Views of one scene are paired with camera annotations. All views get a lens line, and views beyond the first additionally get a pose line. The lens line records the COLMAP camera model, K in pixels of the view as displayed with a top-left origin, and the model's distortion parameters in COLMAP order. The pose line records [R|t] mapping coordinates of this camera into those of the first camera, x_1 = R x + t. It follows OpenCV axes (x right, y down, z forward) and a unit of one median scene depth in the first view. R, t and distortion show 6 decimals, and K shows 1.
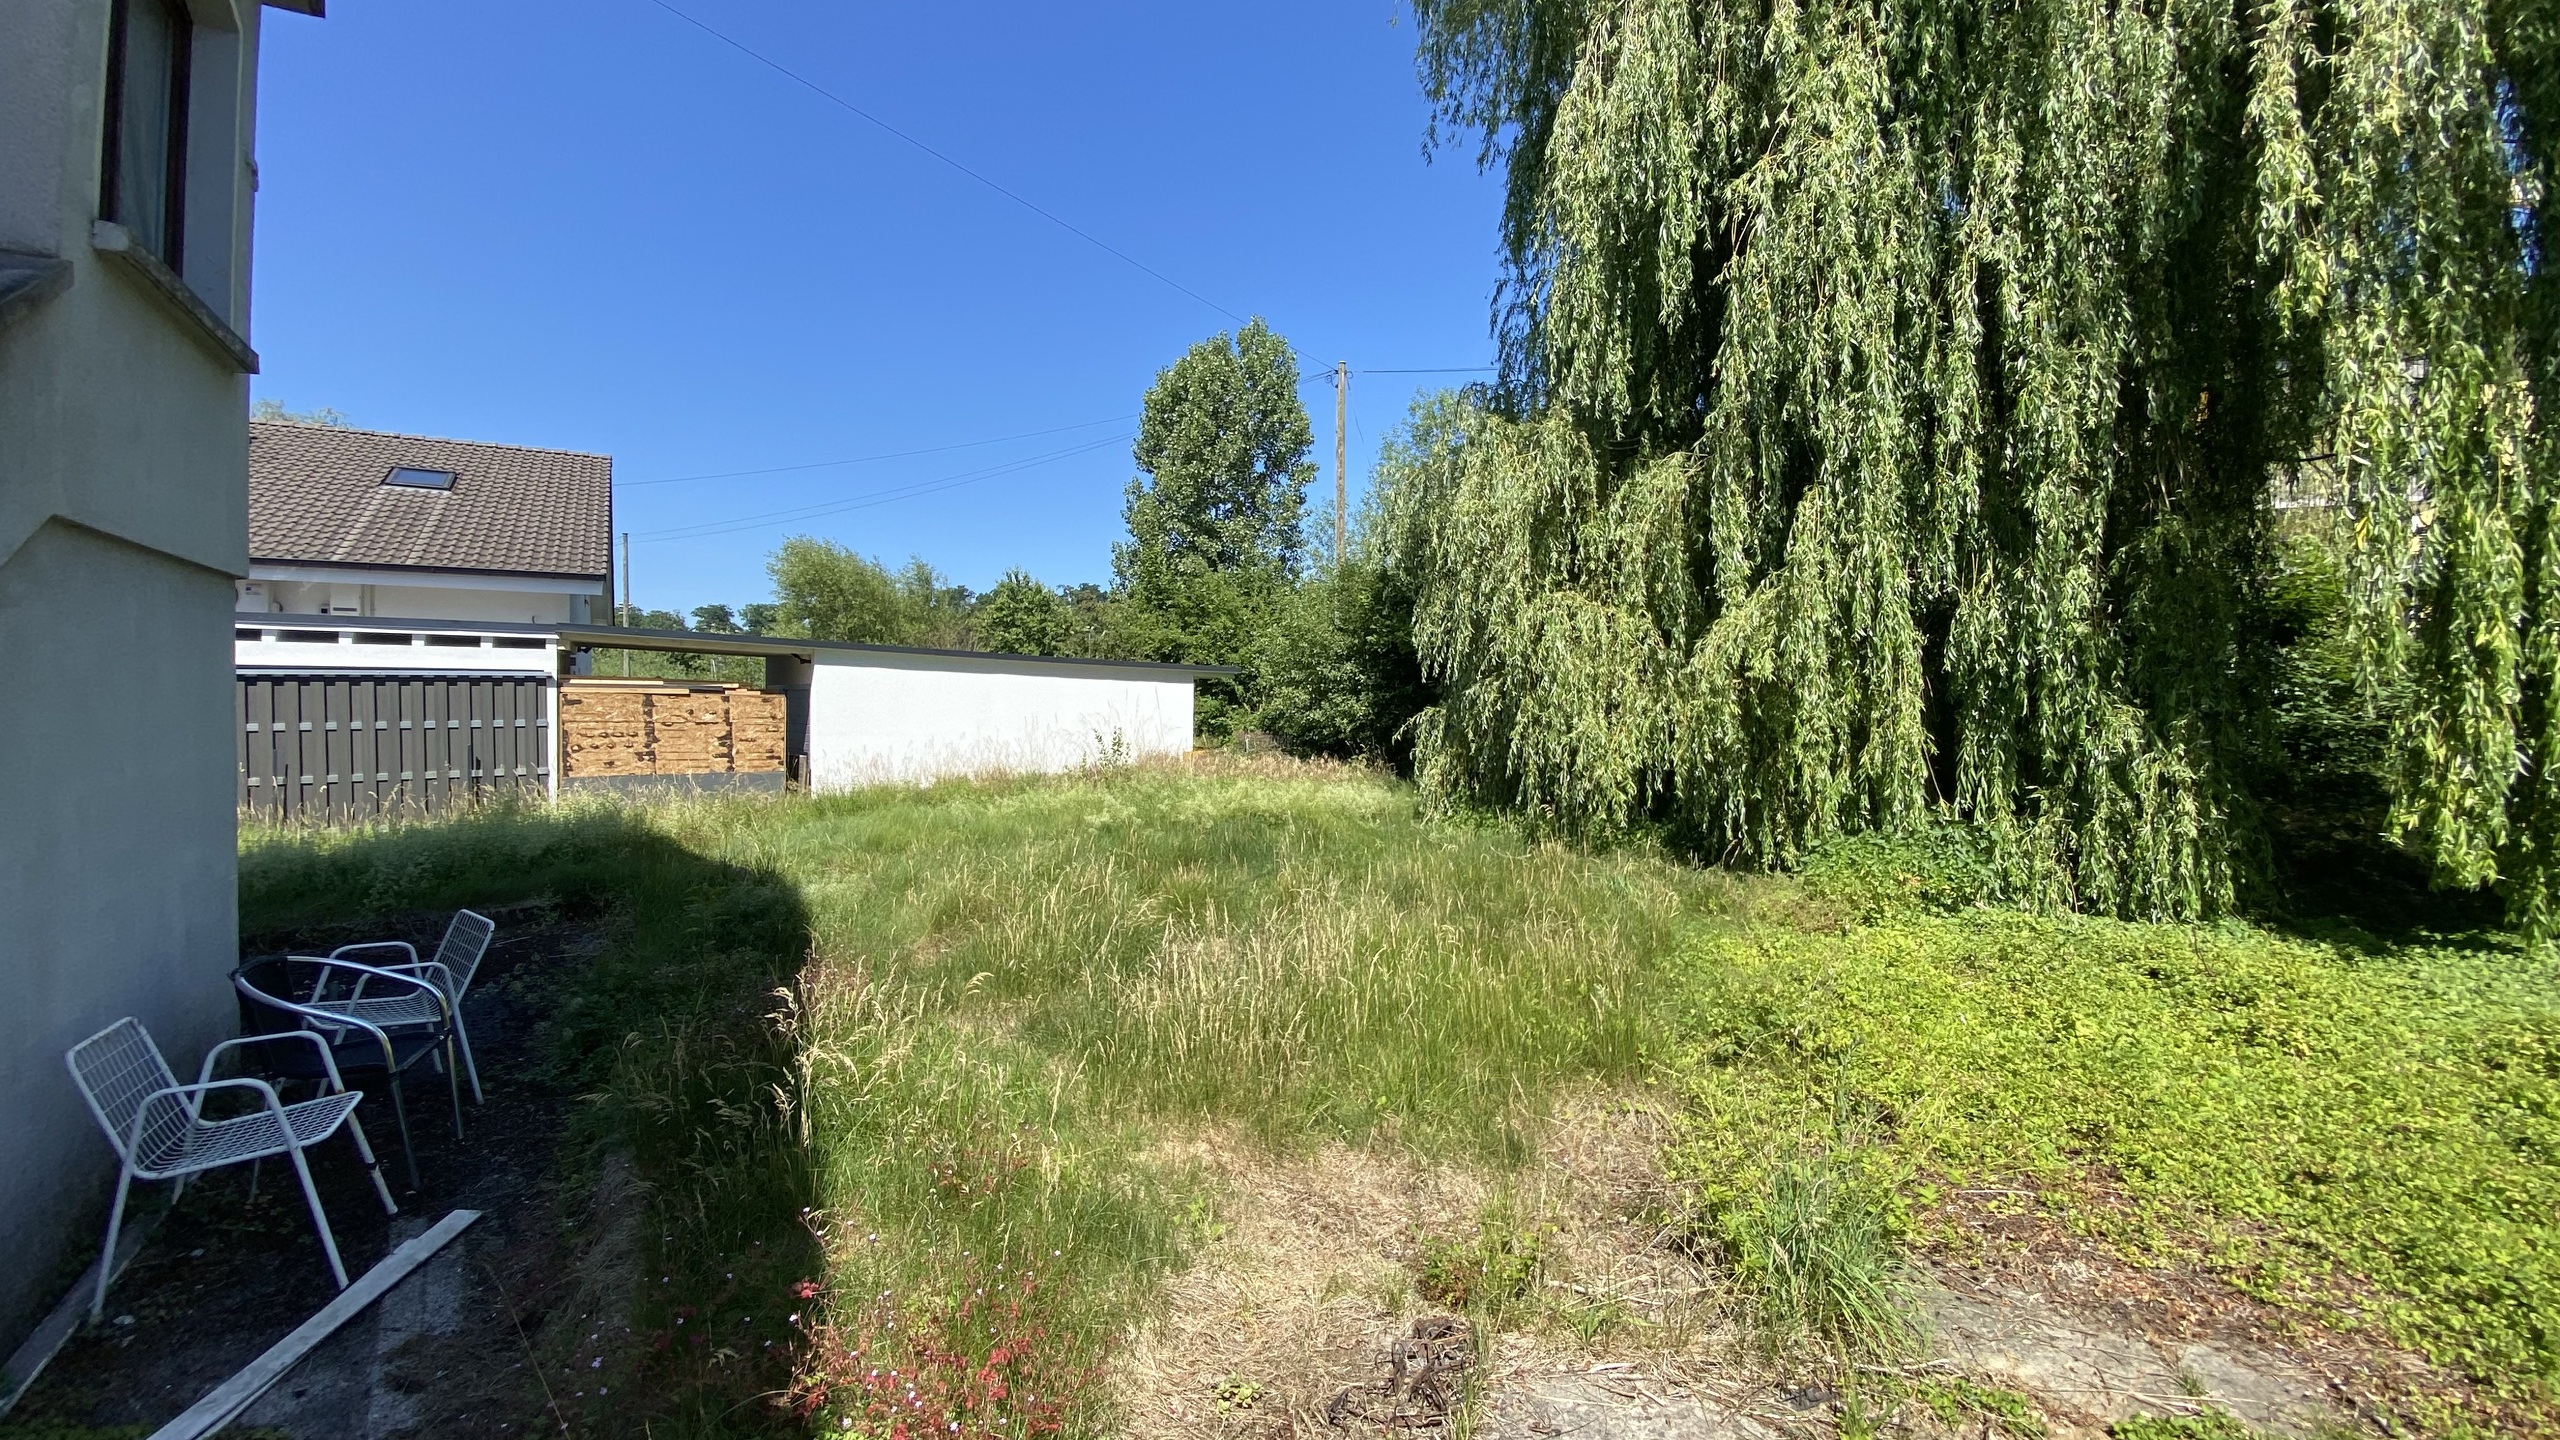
lens RADIAL K [[1032.5, 0, 1271.4], [0, 1032.5, 718.1], [0, 0, 1]] dist [0.008453, -0.017635]
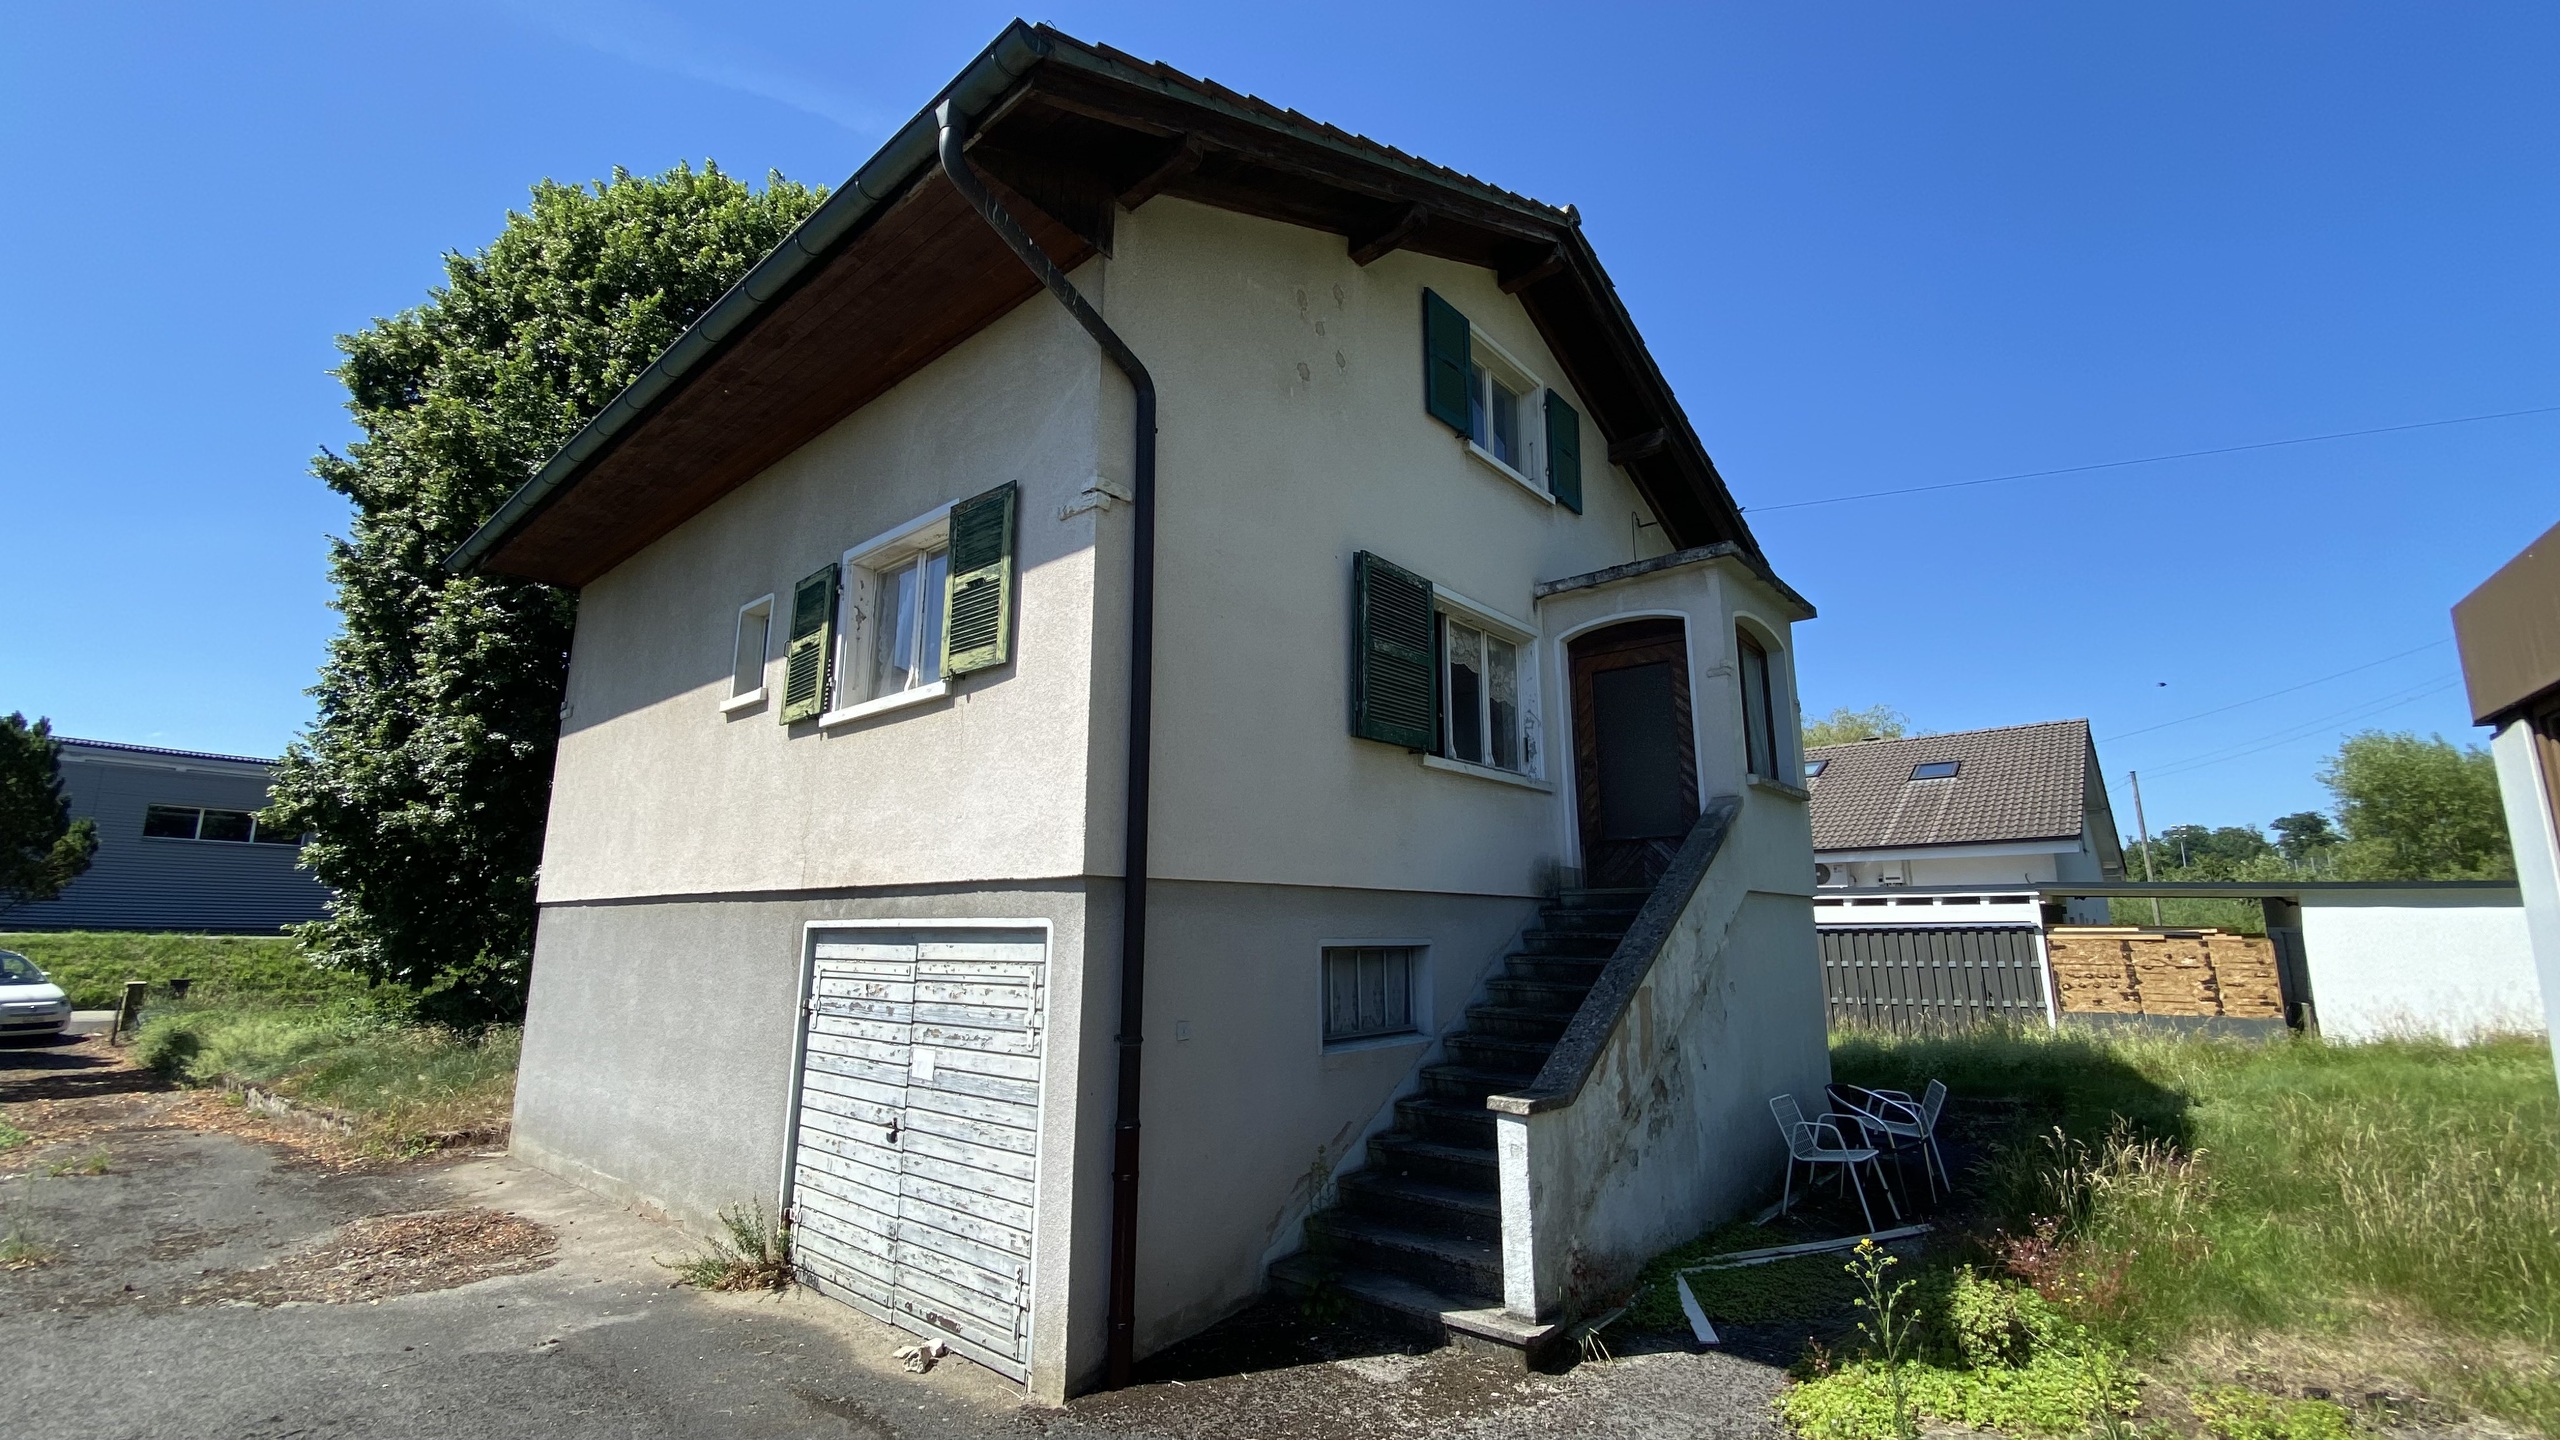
lens RADIAL K [[1032.5, 0, 1301.7], [0, 1032.5, 701.5], [0, 0, 1]] dist [0.008453, -0.017635]
pose [[0.296729, -0.211257, -0.931301, 0.248986], [-0.014147, 0.974144, -0.225483, -0.011224], [0.954857, 0.080082, 0.286068, -0.217870]]
